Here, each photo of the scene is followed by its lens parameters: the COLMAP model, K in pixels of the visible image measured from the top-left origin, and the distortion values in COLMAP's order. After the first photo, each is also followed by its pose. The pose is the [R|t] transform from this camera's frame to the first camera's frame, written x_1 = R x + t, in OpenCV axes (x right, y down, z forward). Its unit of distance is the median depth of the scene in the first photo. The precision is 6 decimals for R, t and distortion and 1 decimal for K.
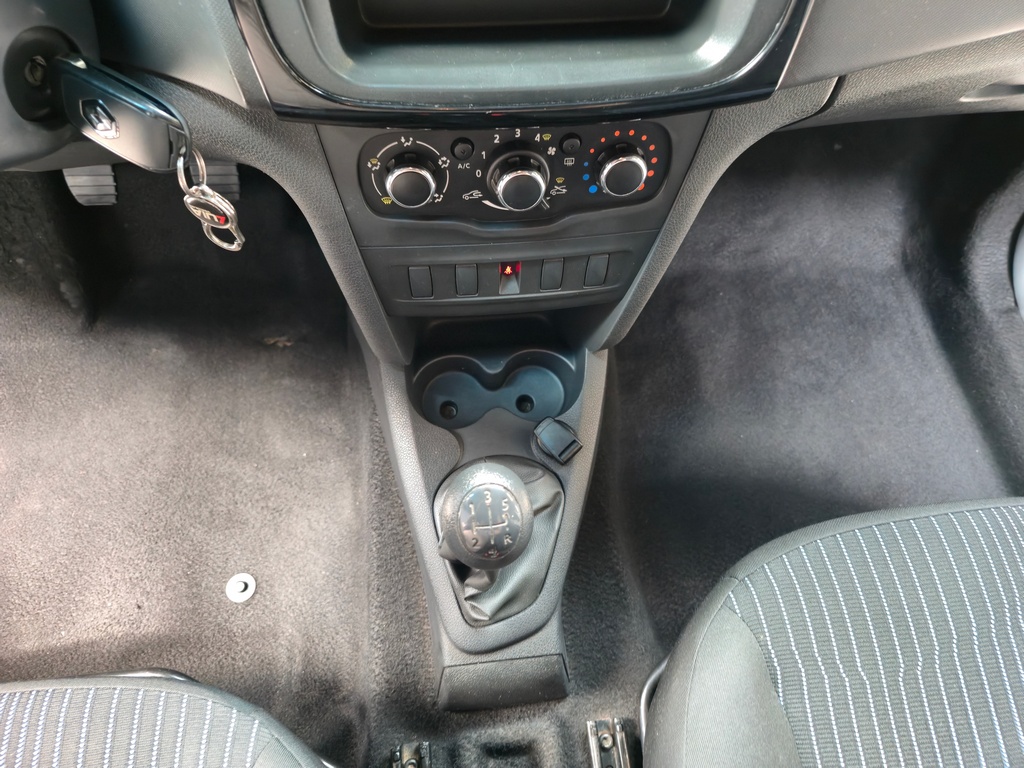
lens RADIAL K [[687.6, 0, 515.9], [0, 687.6, 388.5], [0, 0, 1]] dist [0.022466, -0.033766]
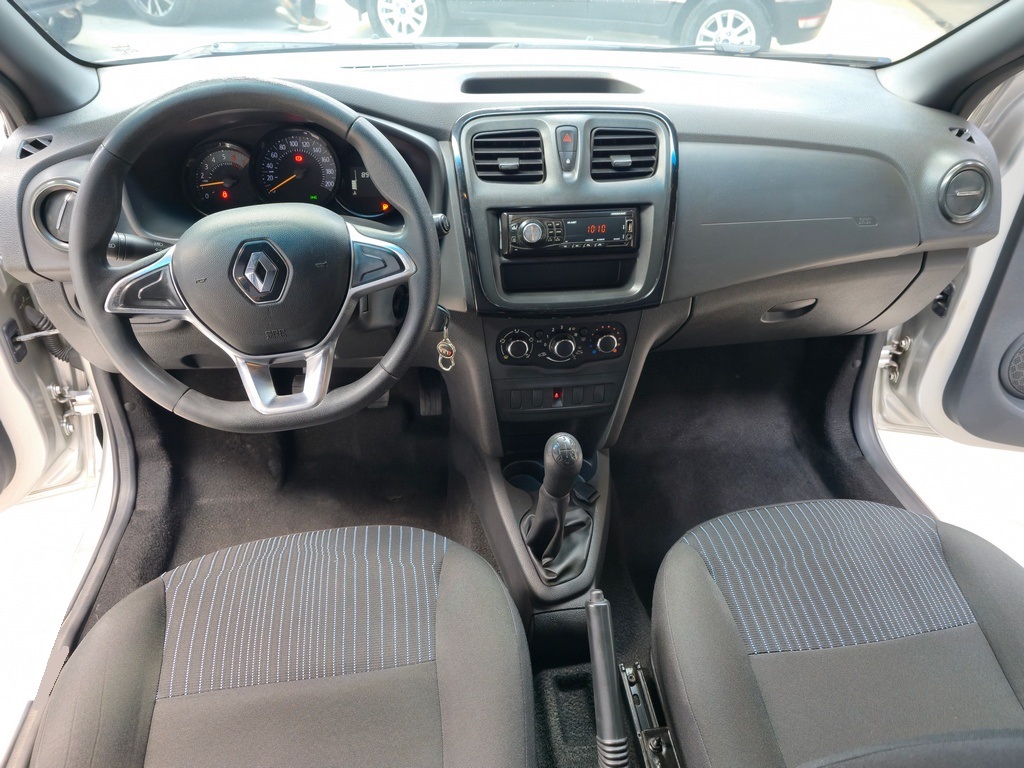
lens RADIAL K [[687.6, 0, 511.0], [0, 687.6, 383.3], [0, 0, 1]] dist [0.022466, -0.033766]
pose [[0.999425, -0.033246, 0.006723, -0.165287], [0.032713, 0.892374, -0.450109, 0.740462], [0.008965, 0.450070, 0.892948, -0.893862]]
